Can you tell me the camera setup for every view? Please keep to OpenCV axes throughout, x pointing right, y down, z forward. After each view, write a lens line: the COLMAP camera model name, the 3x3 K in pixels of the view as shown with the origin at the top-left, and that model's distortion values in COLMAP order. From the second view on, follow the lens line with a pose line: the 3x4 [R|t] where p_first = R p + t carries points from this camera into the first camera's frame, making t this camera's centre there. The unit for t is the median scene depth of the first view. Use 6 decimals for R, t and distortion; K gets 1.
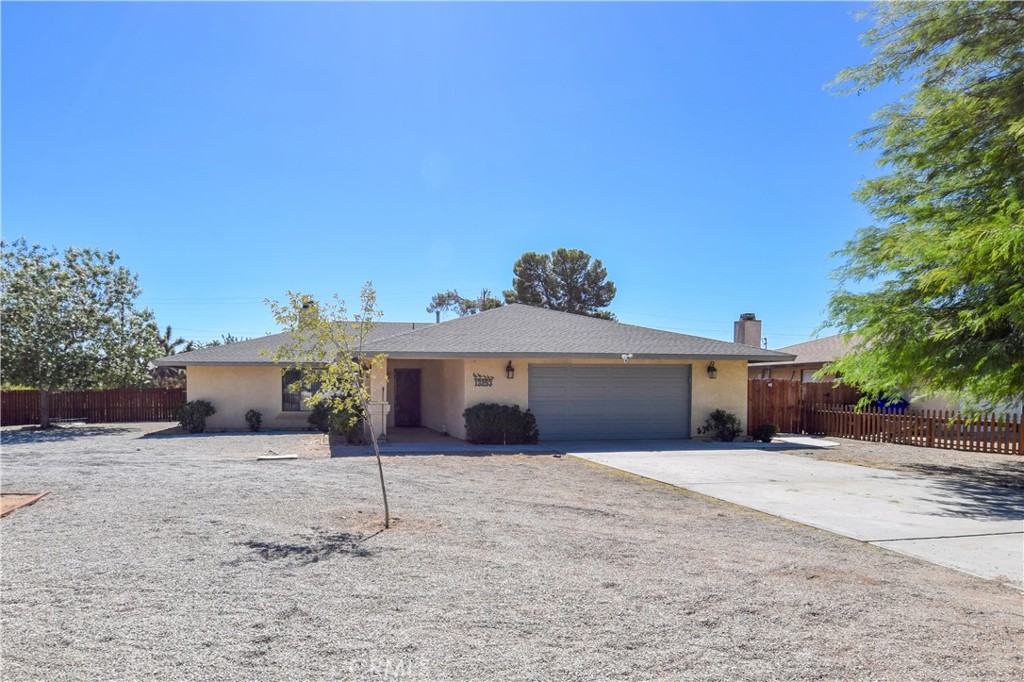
lens RADIAL K [[541.3, 0, 506.0], [0, 541.3, 340.3], [0, 0, 1]] dist [0.058400, -0.063350]
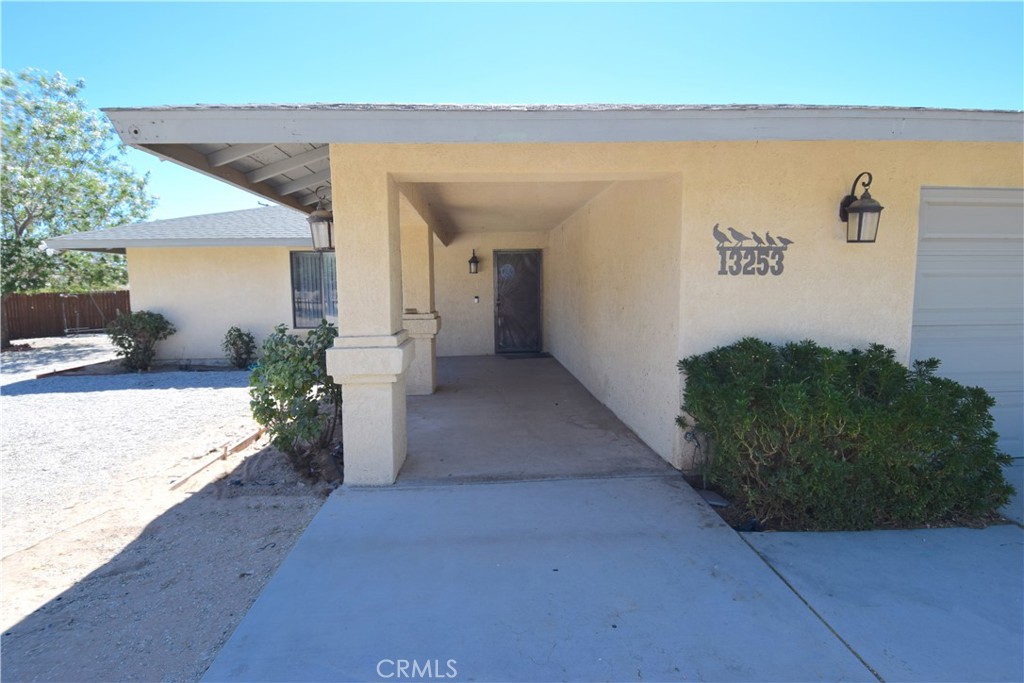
lens RADIAL K [[541.3, 0, 506.0], [0, 541.3, 340.8], [0, 0, 1]] dist [0.058400, -0.063350]
pose [[0.971727, 0.007351, -0.235992, -0.092753], [0.038892, 0.980878, 0.190696, 0.058895], [0.232881, -0.194483, 0.952860, 0.689909]]
